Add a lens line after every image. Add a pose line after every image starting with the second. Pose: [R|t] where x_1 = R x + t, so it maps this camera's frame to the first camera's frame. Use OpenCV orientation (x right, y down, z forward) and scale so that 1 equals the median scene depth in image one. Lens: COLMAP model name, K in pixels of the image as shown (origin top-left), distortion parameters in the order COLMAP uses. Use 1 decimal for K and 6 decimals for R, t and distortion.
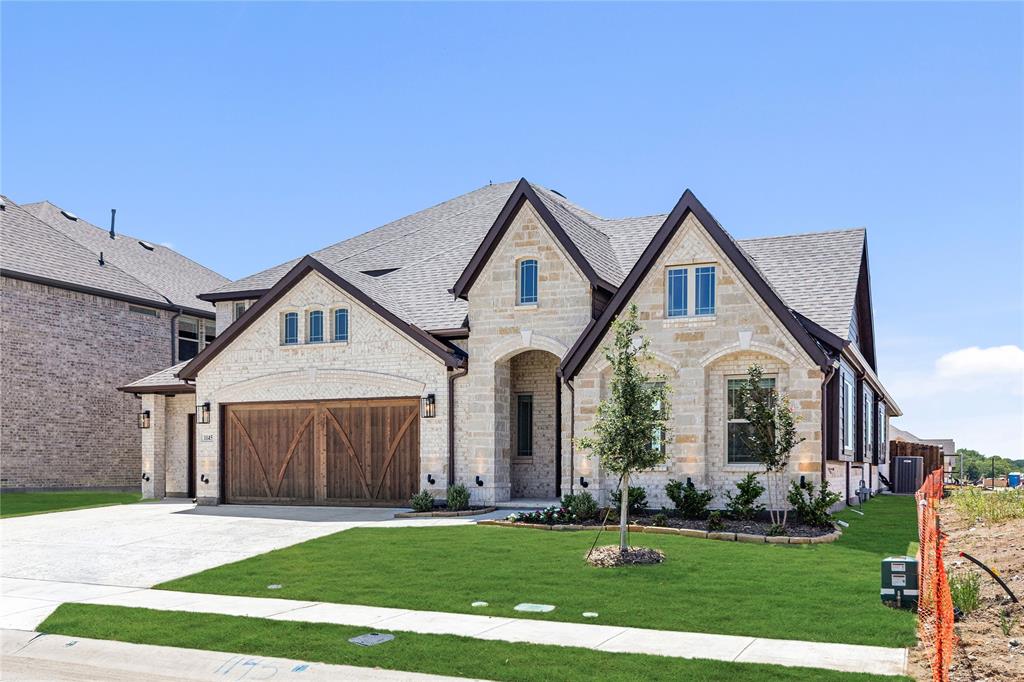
lens RADIAL K [[826.5, 0, 511.8], [0, 826.5, 339.1], [0, 0, 1]] dist [0.005551, 0.001157]
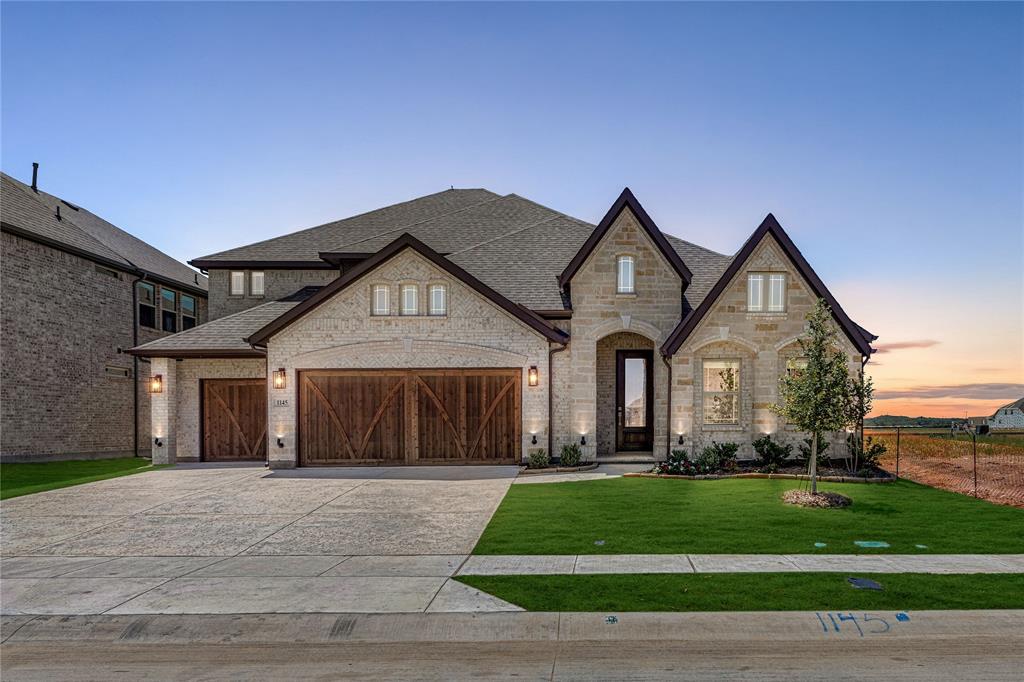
lens RADIAL K [[639.8, 0, 512.2], [0, 639.8, 344.1], [0, 0, 1]] dist [0.006831, -0.002010]
pose [[0.924035, 0.040655, 0.380140, -0.437079], [-0.049891, 0.998650, 0.014471, 0.023554], [-0.379038, -0.032338, 0.924816, 0.179239]]
